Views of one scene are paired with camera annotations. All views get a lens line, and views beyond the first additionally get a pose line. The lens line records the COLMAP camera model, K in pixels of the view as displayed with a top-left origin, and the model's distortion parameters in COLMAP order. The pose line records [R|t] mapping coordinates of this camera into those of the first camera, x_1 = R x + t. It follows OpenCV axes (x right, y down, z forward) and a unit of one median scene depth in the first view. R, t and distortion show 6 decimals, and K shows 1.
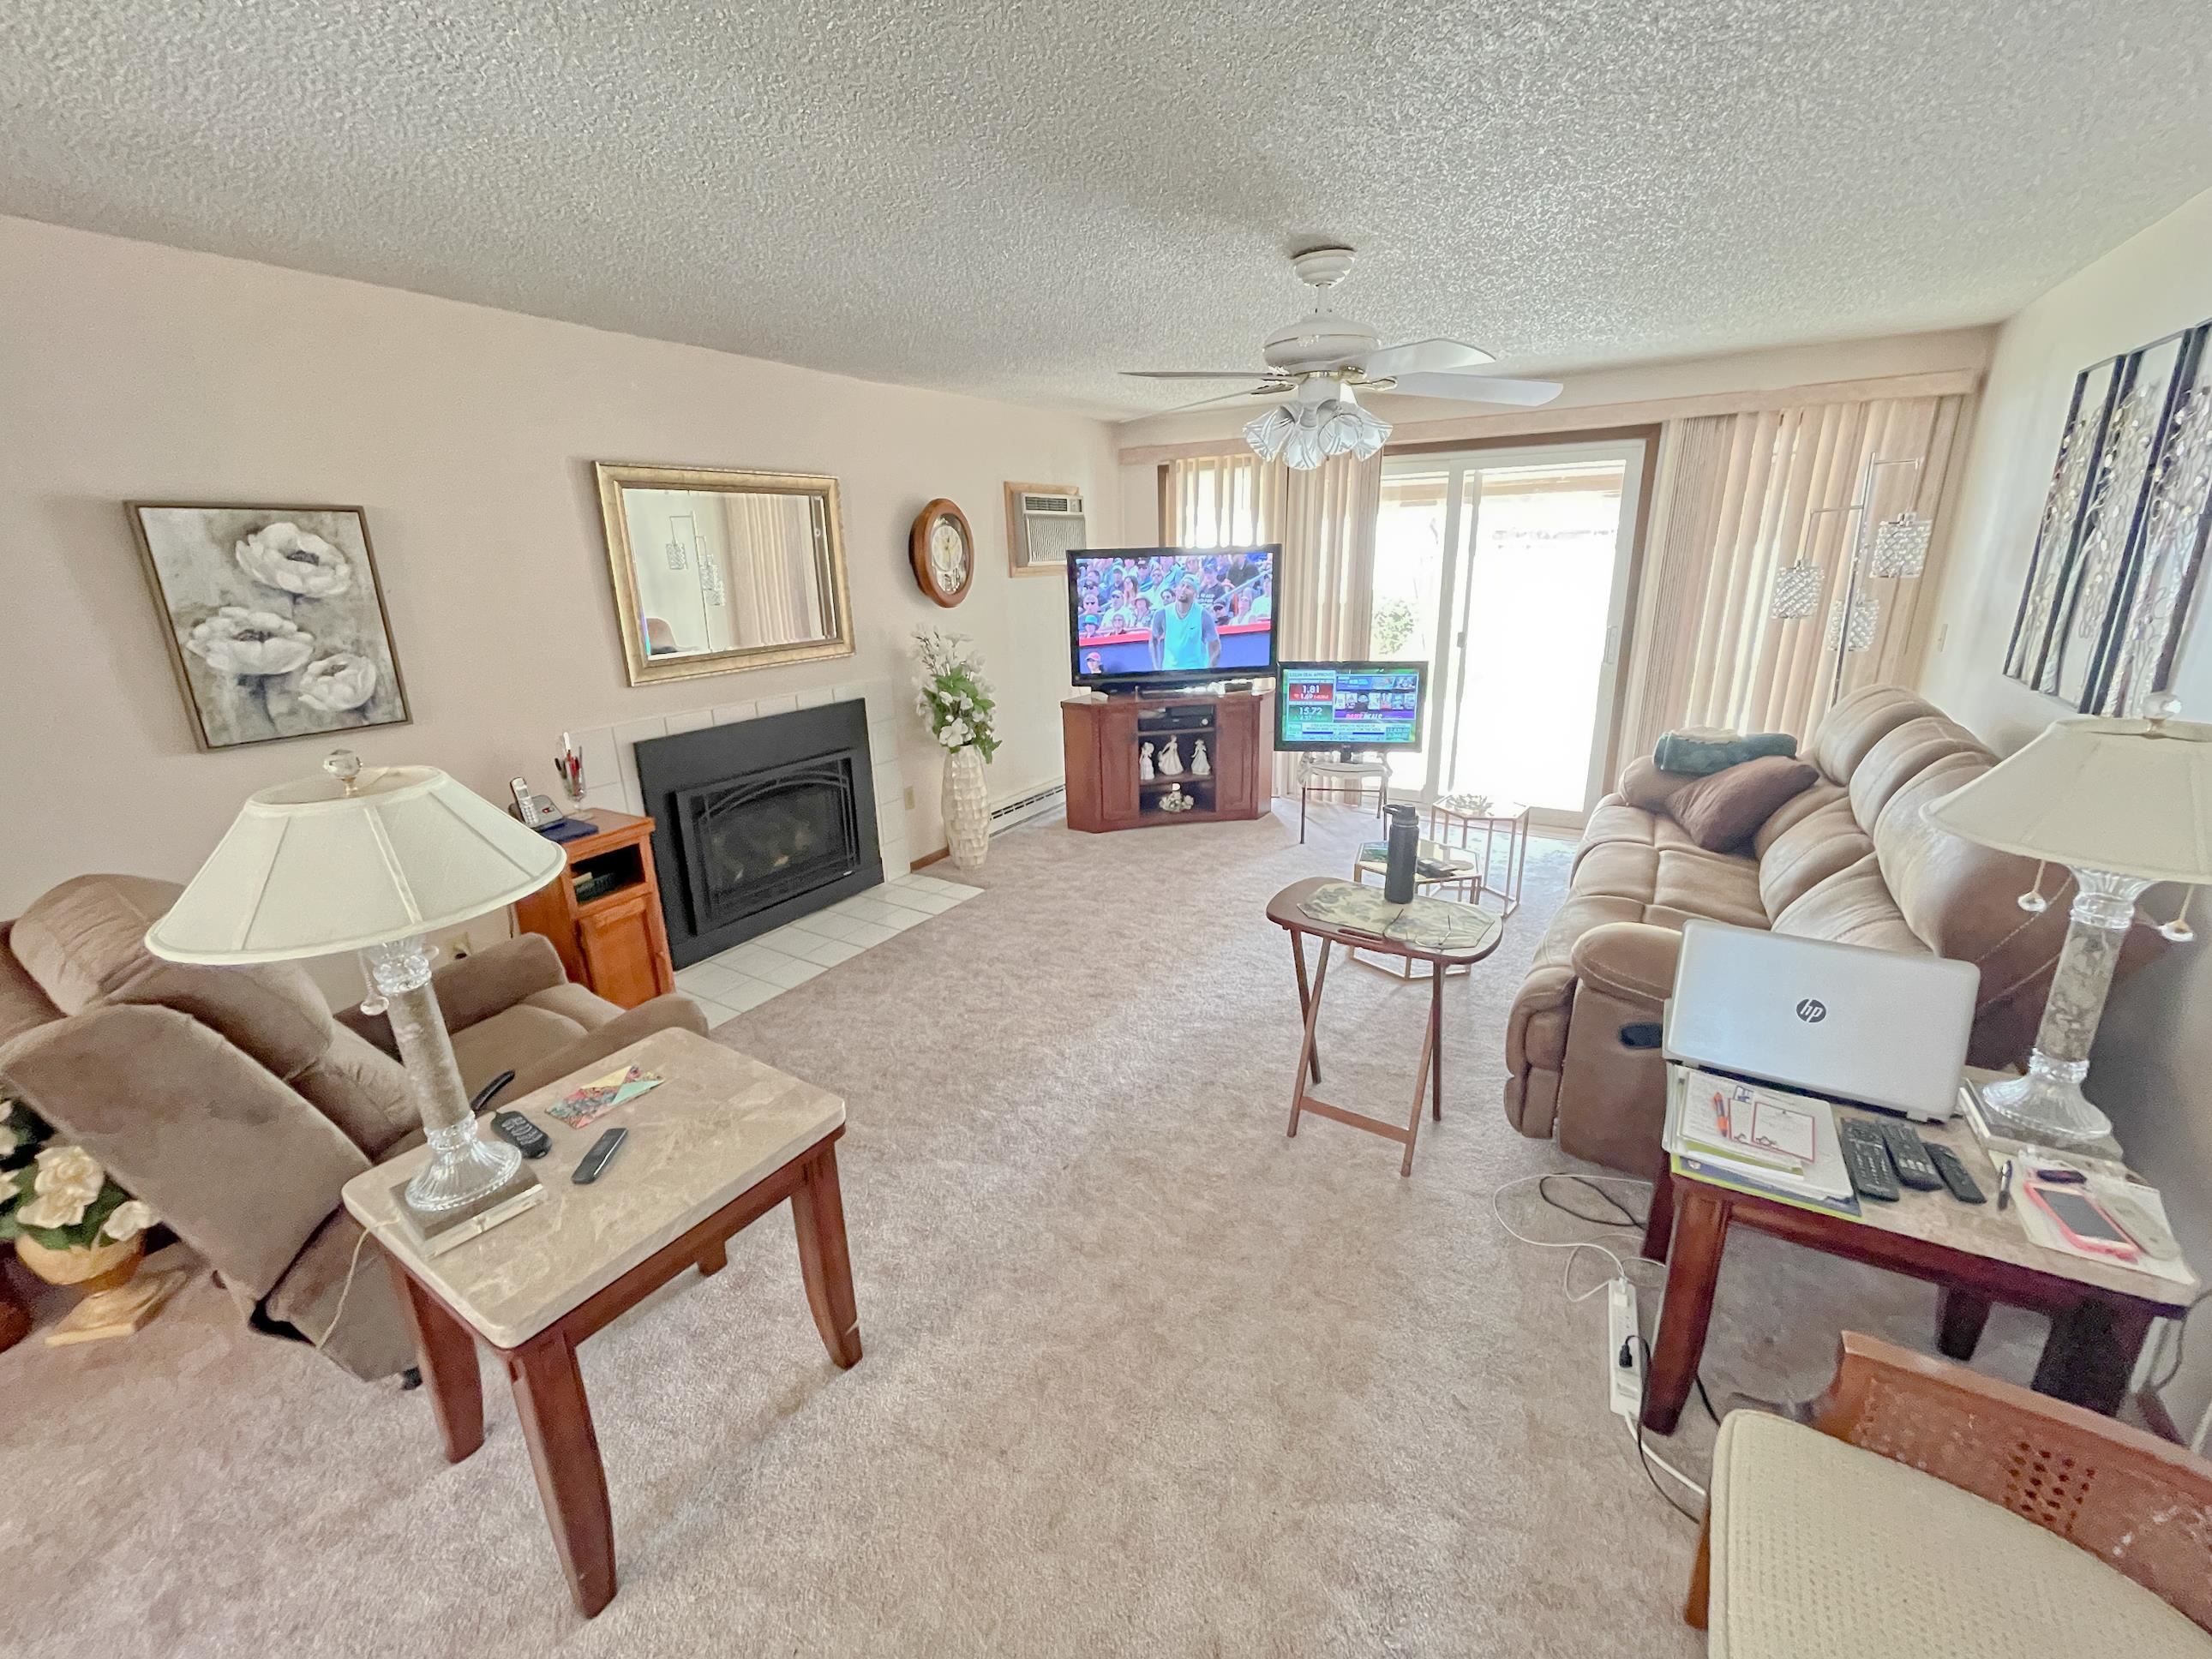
lens RADIAL K [[892.0, 0, 1106.2], [0, 892.0, 815.0], [0, 0, 1]] dist [0.000688, -0.003708]
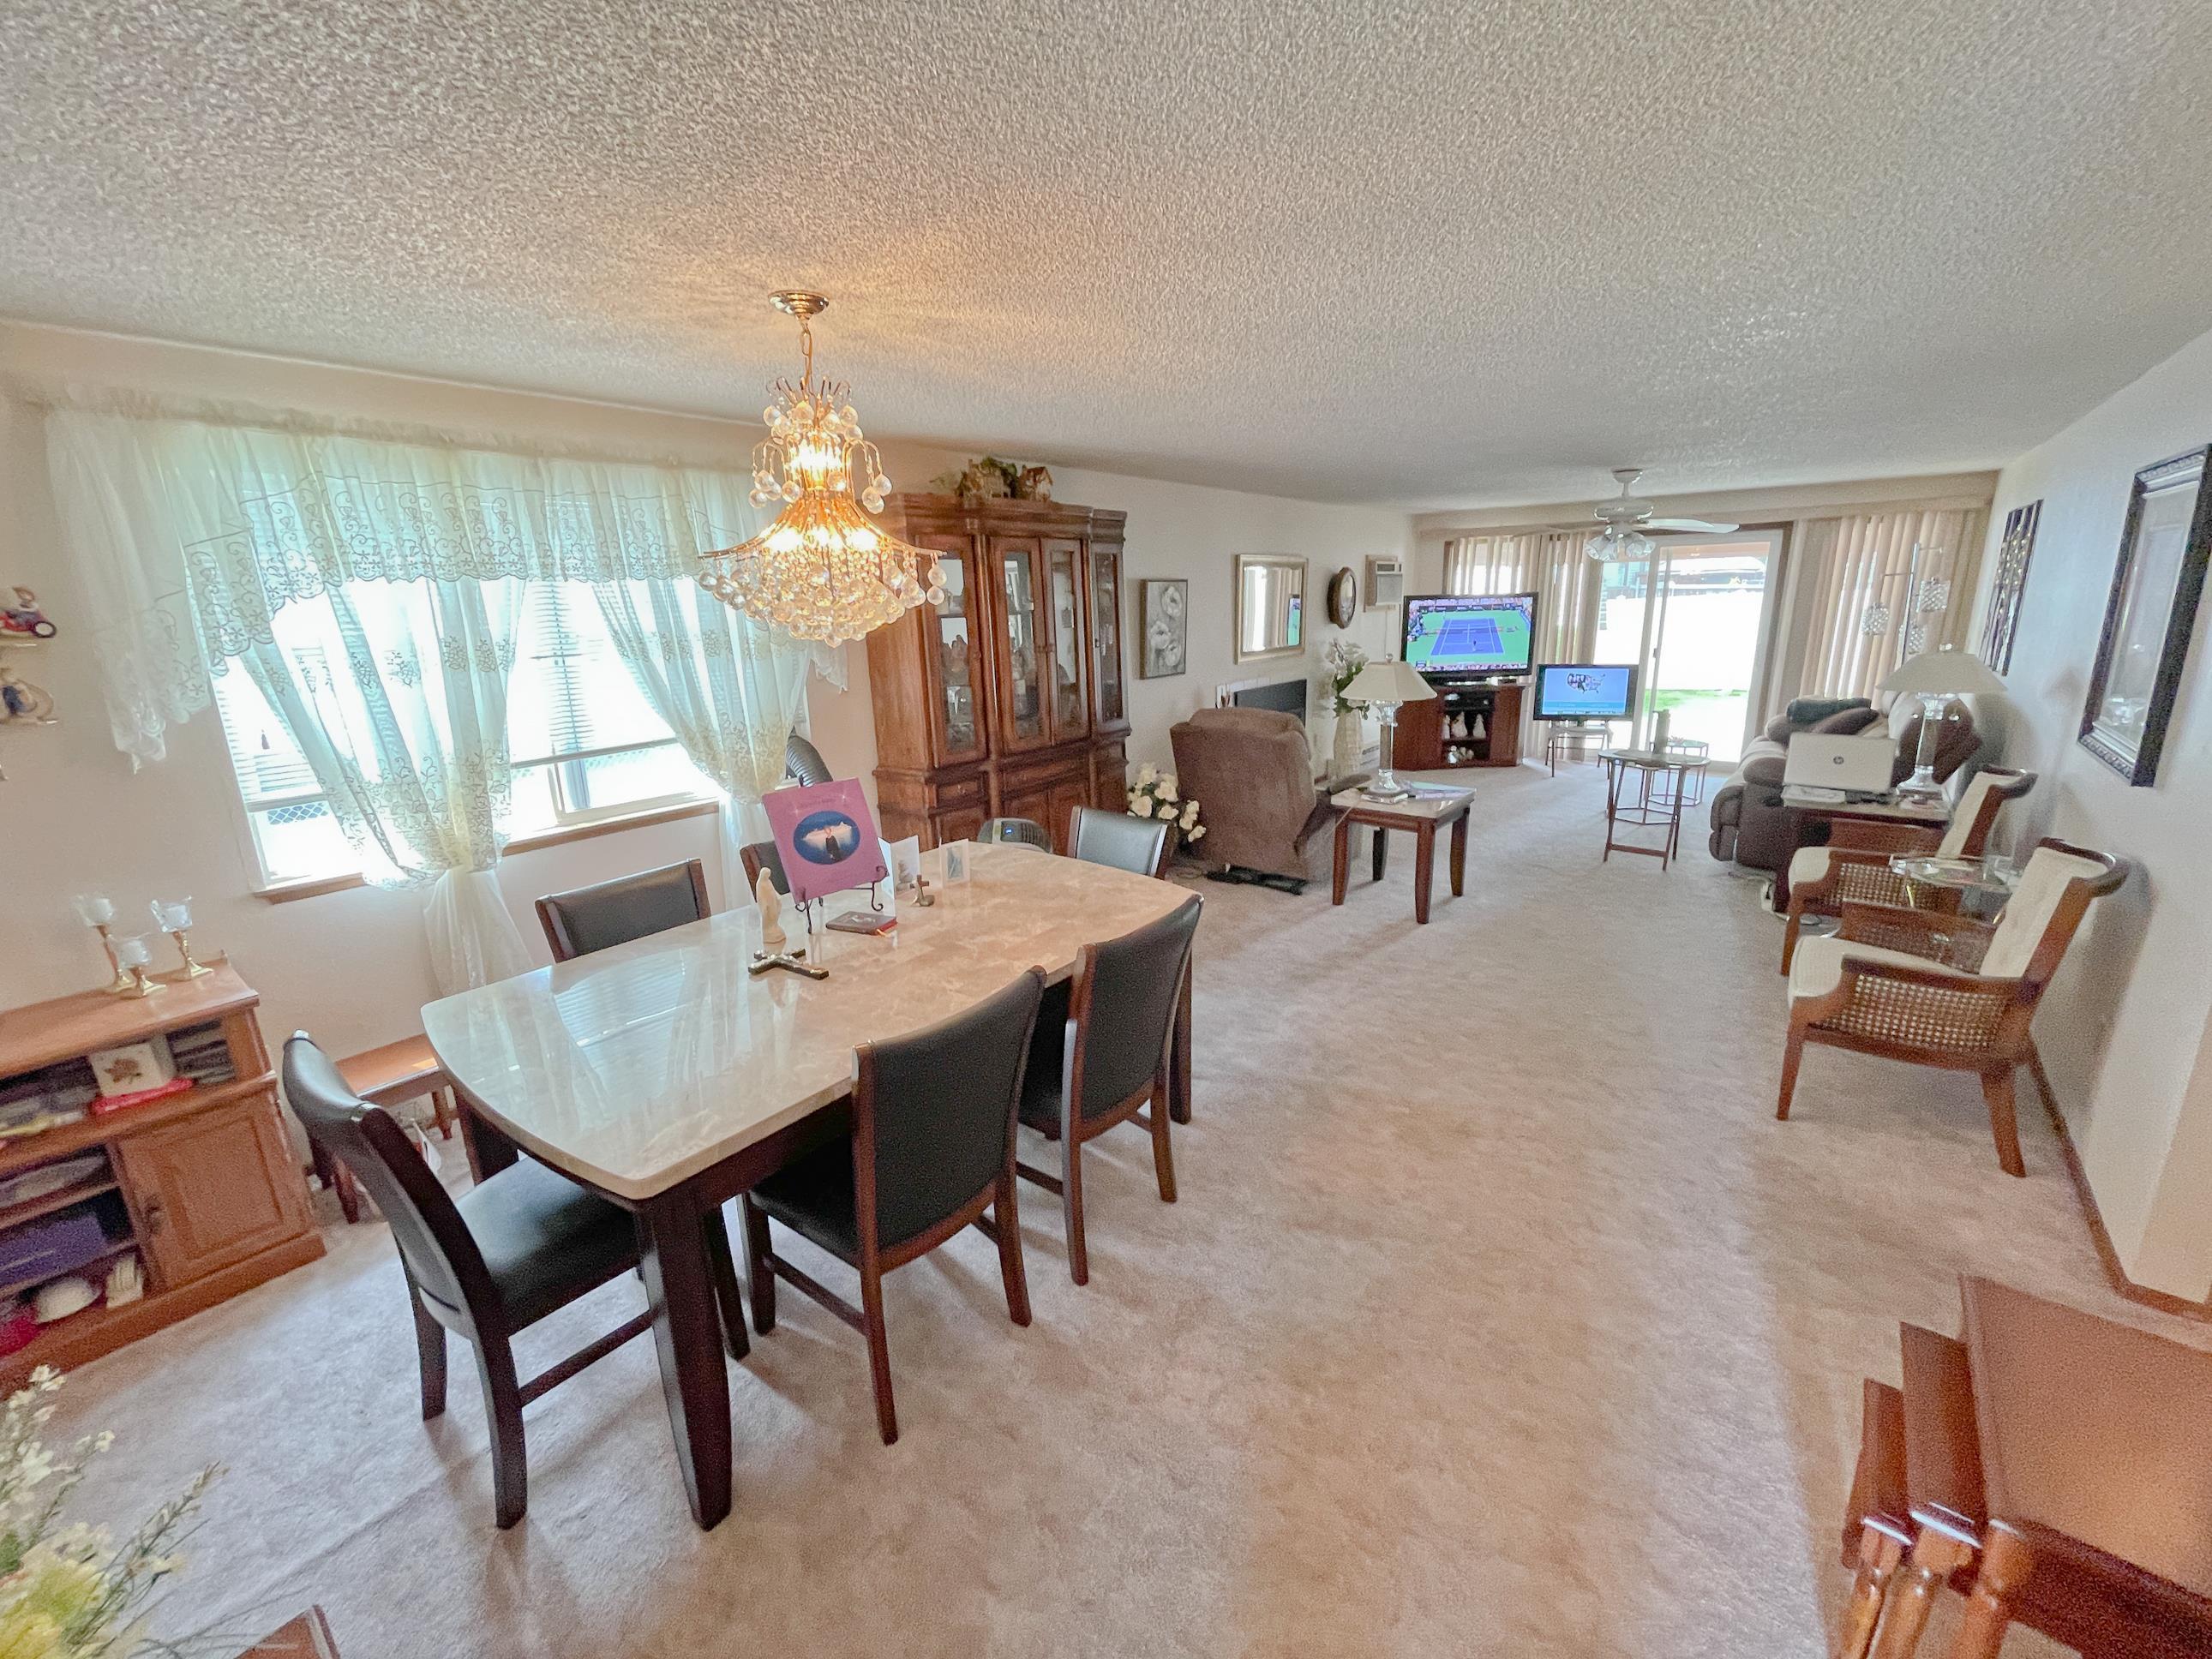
lens RADIAL K [[892.0, 0, 1106.2], [0, 892.0, 815.0], [0, 0, 1]] dist [0.000688, -0.003708]
pose [[0.992752, 0.026529, -0.117217, -0.492936], [-0.031625, 0.998624, -0.041825, 0.246301], [0.115946, 0.045228, 0.992225, -0.865049]]
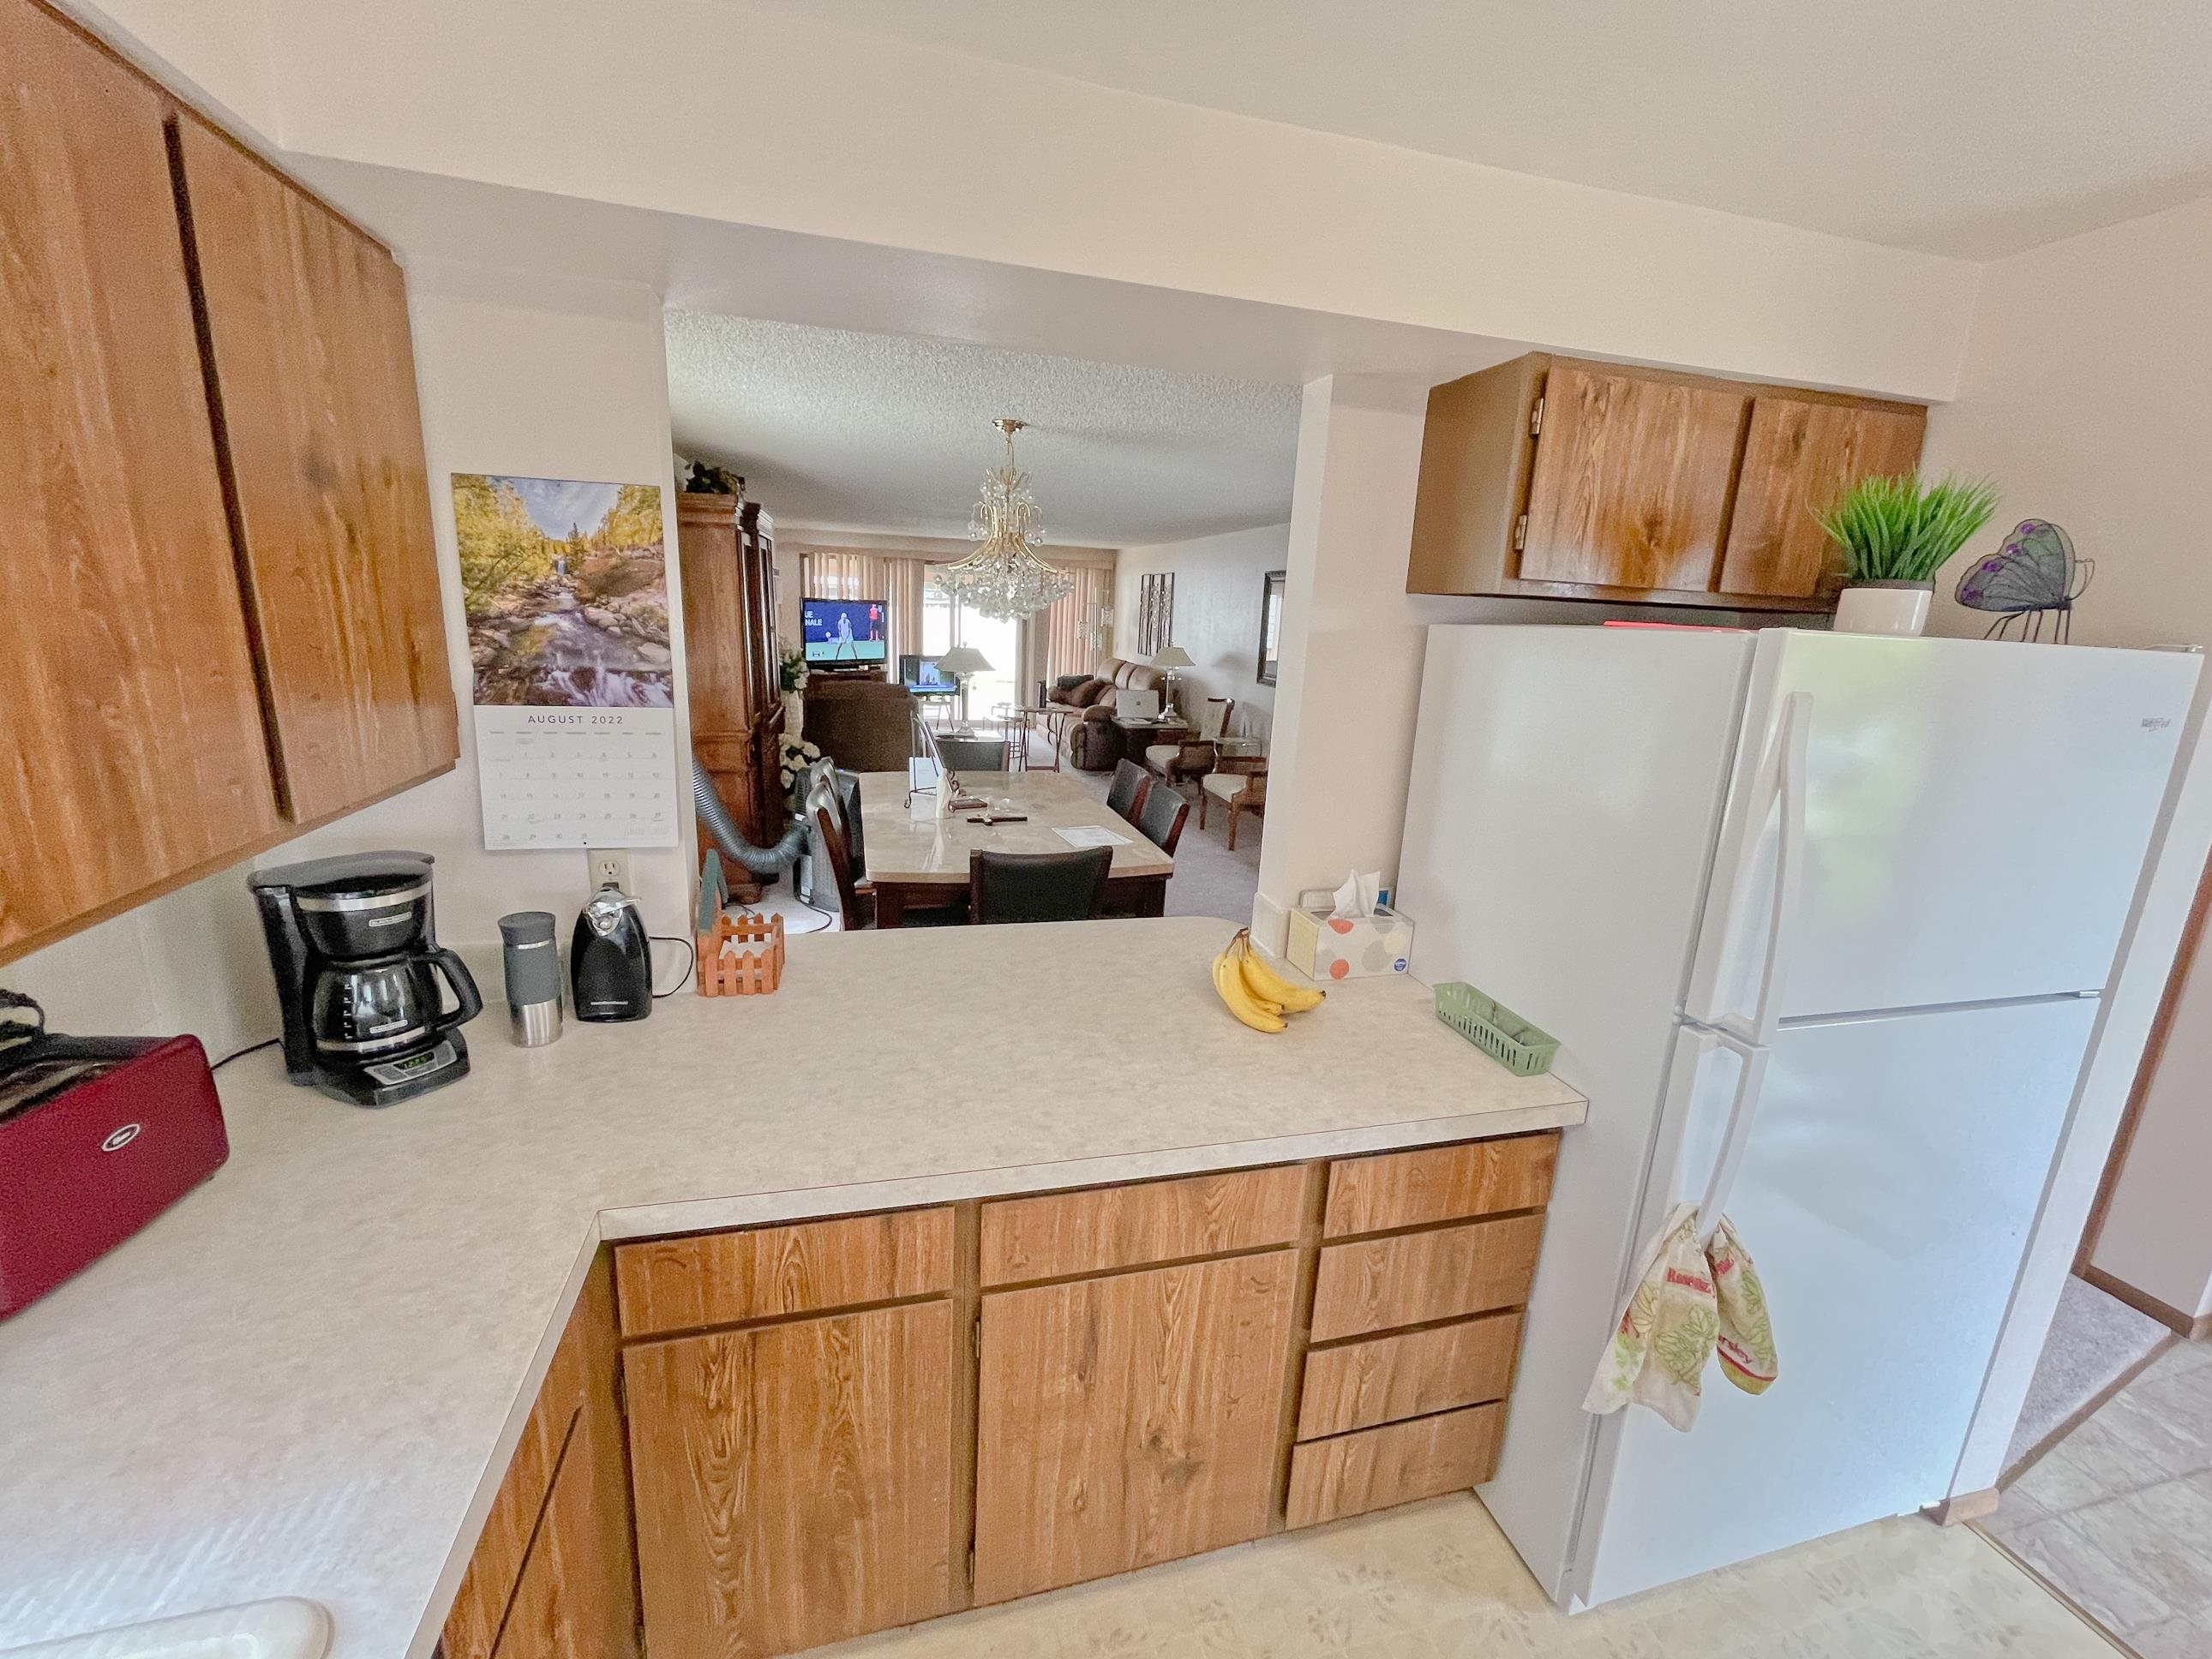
lens RADIAL K [[892.0, 0, 1106.2], [0, 892.0, 815.0], [0, 0, 1]] dist [0.000688, -0.003708]
pose [[0.676833, -0.106352, 0.728414, -1.383102], [0.139697, 0.990084, 0.014752, 0.324071], [-0.722760, 0.091773, 0.684979, -1.032786]]
